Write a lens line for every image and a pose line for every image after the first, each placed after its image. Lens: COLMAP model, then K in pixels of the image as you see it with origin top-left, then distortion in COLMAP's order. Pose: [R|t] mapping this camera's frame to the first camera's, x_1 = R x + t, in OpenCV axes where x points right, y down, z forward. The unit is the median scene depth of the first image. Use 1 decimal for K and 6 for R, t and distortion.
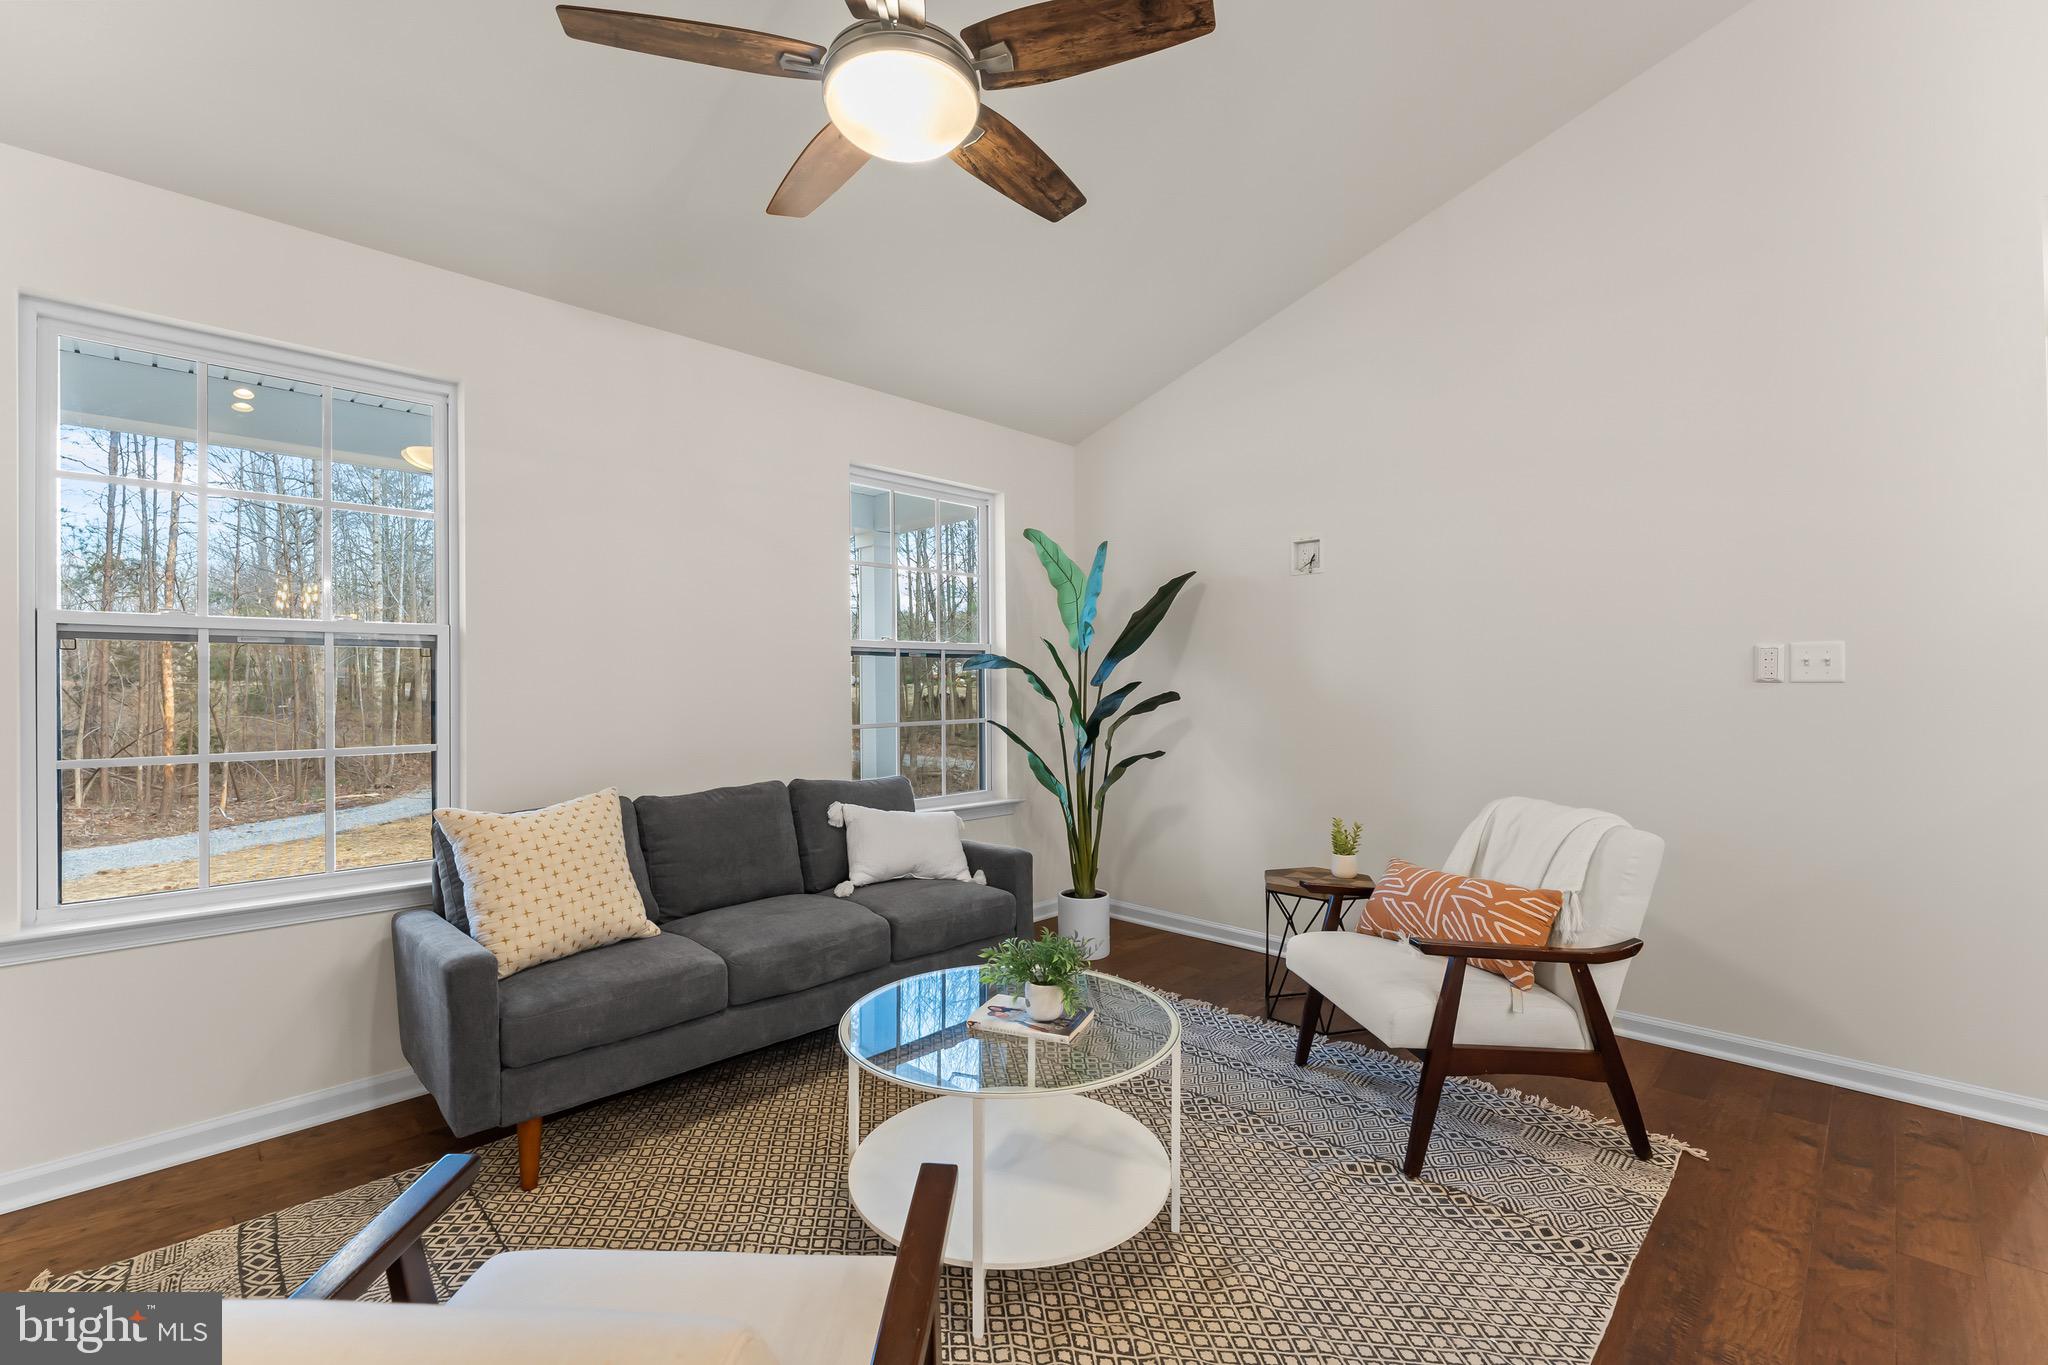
lens RADIAL K [[881.0, 0, 1028.3], [0, 881.0, 678.9], [0, 0, 1]] dist [-0.003281, -0.000493]
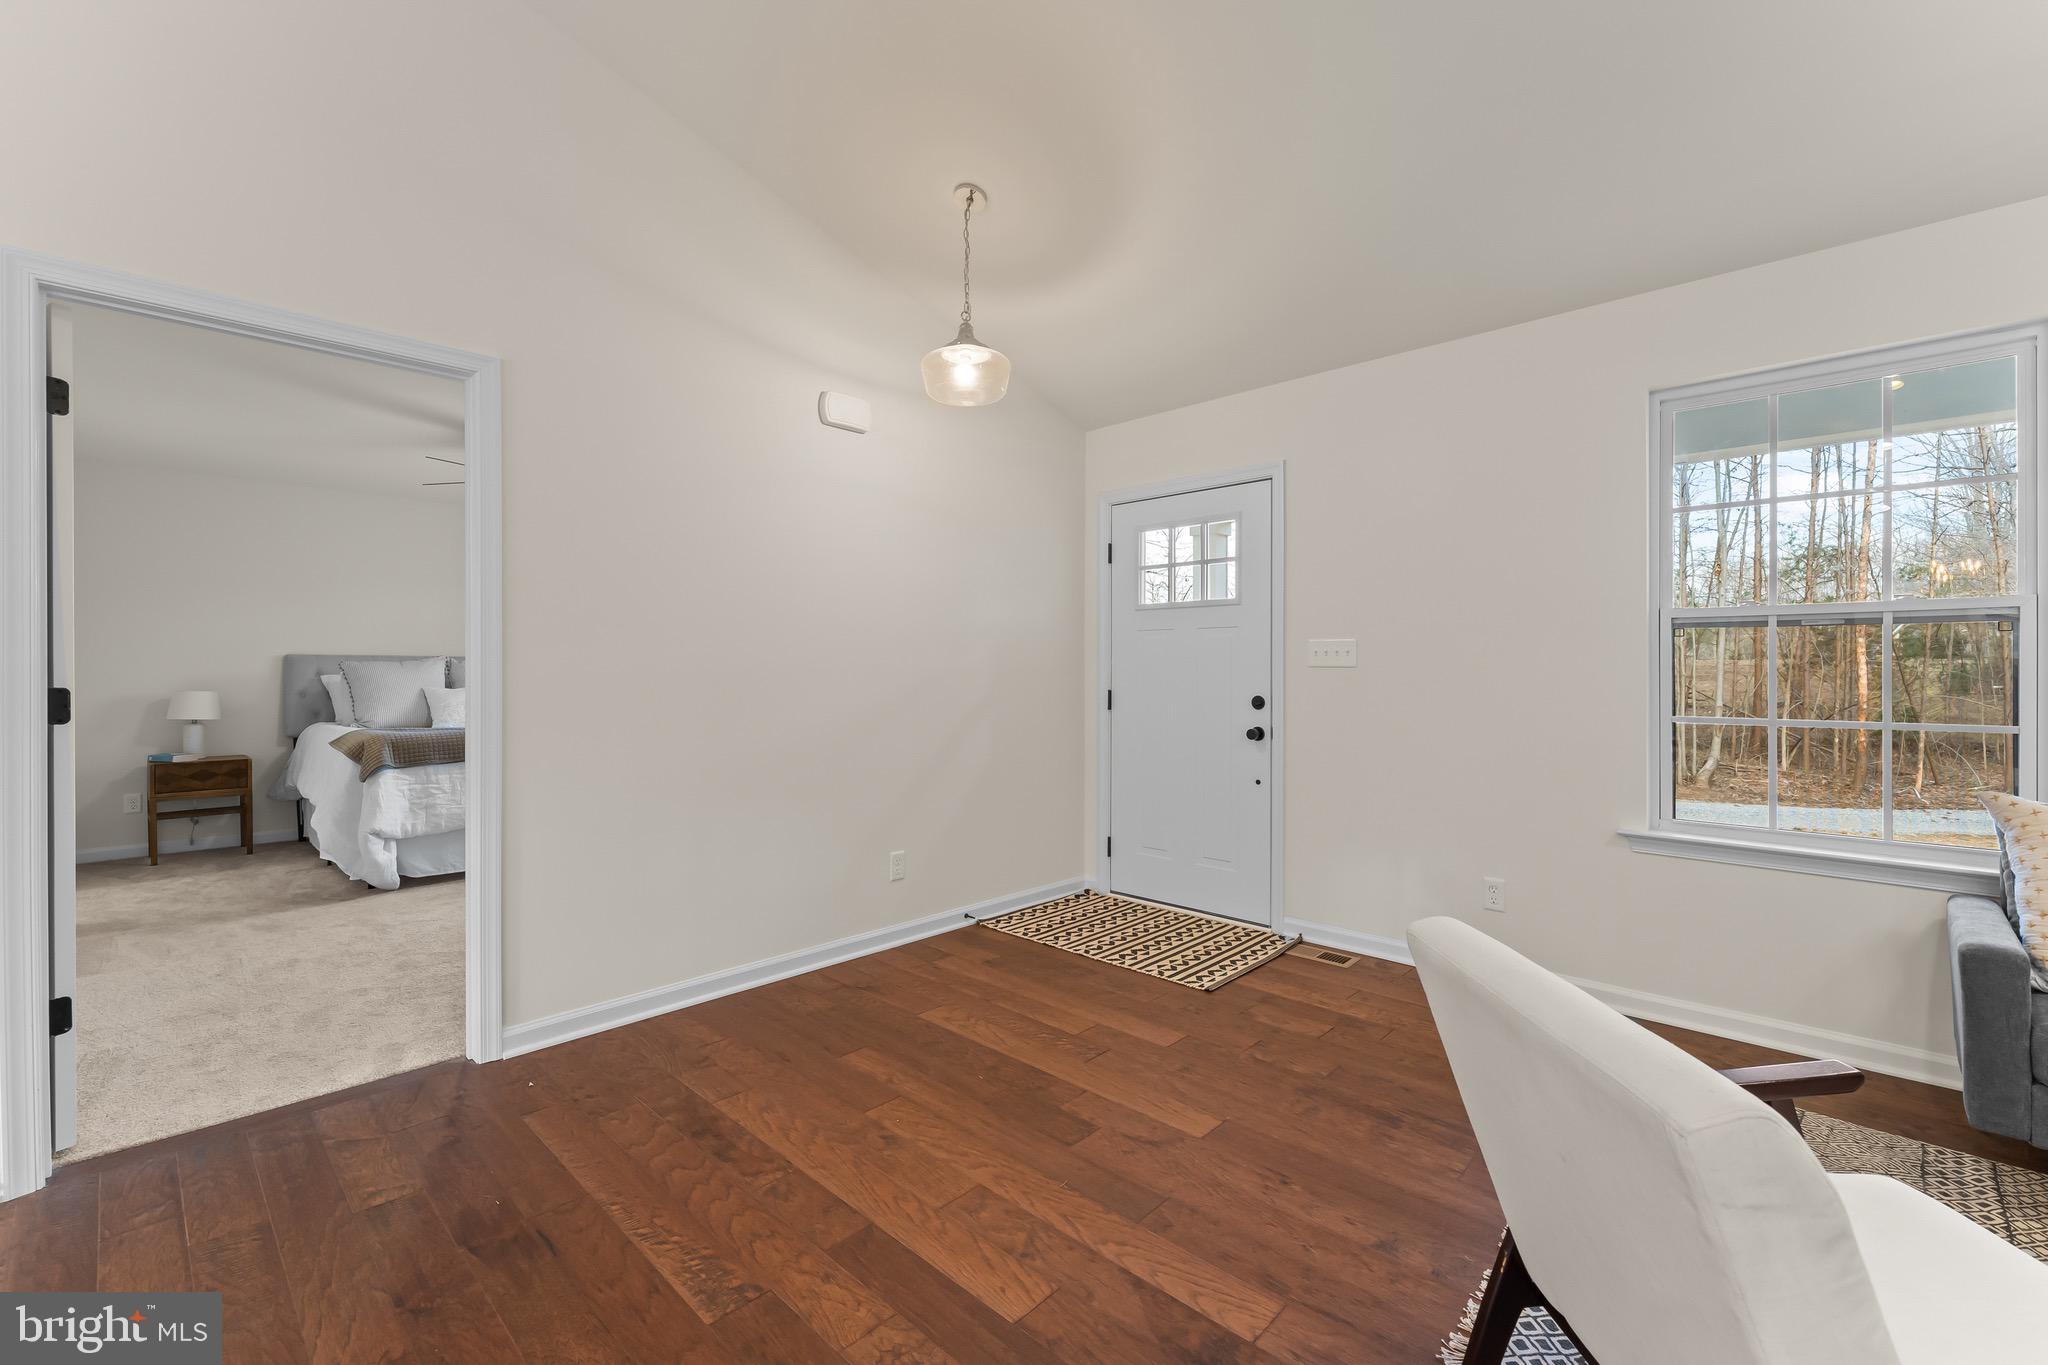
lens RADIAL K [[867.7, 0, 1026.3], [0, 867.7, 673.4], [0, 0, 1]] dist [0.001168, 0.000032]
pose [[0.017253, 0.010851, -0.999792, 0.174137], [0.007950, 0.999908, 0.010990, 0.001085], [0.999820, -0.008138, 0.017165, -0.034676]]
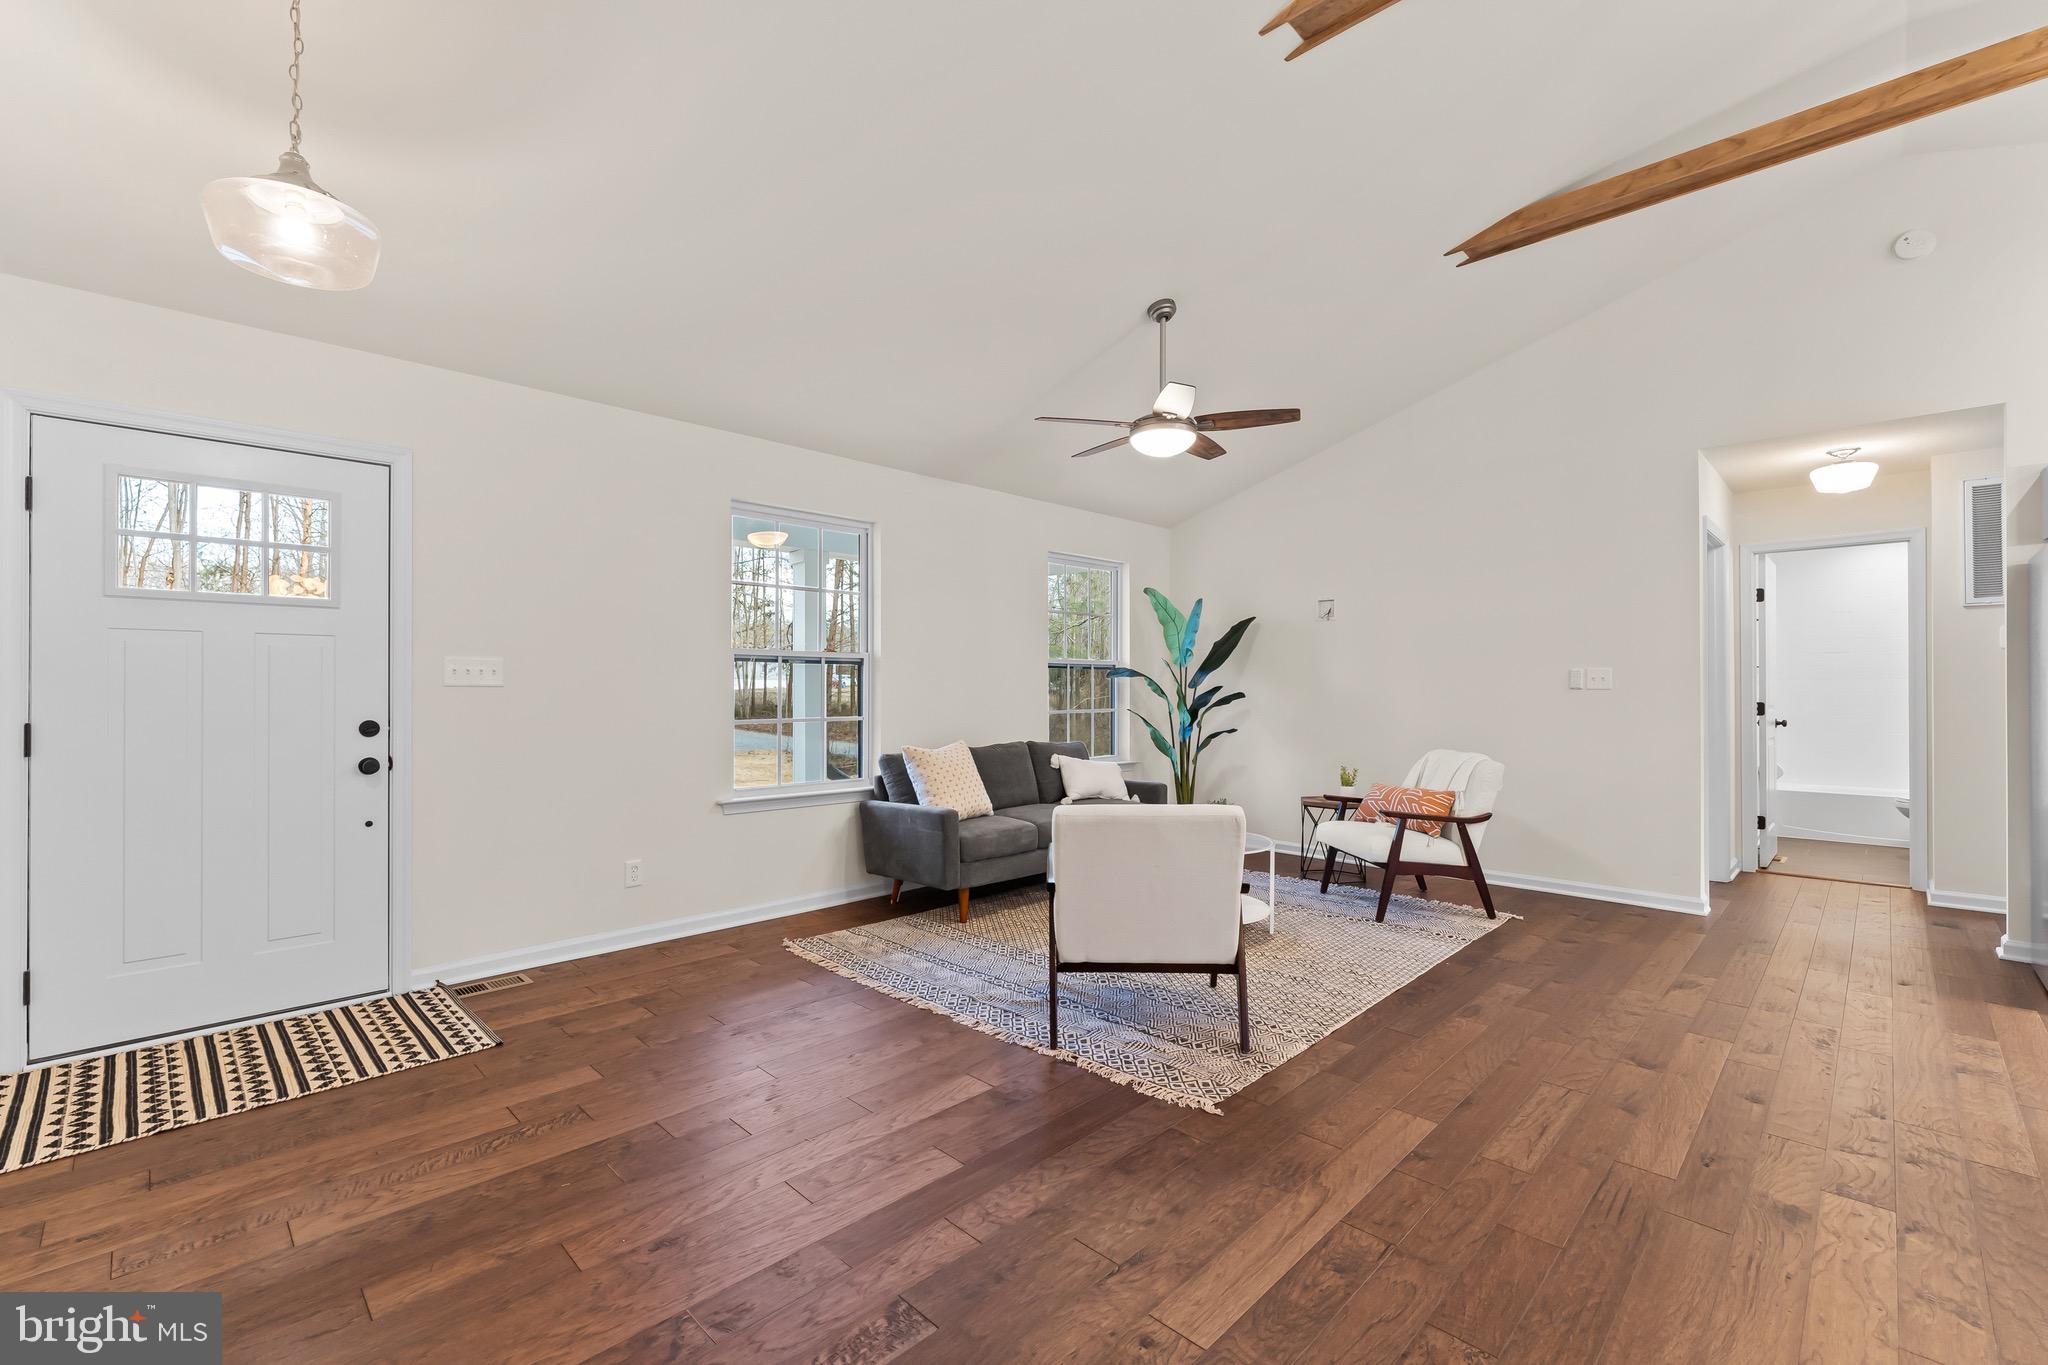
lens RADIAL K [[872.8, 0, 1030.3], [0, 872.8, 687.3], [0, 0, 1]] dist [-0.000862, -0.000036]
pose [[0.999968, 0.007861, -0.001706, -0.263285], [-0.007847, 0.999936, 0.008173, -0.005239], [0.001770, -0.008159, 0.999965, -0.715567]]
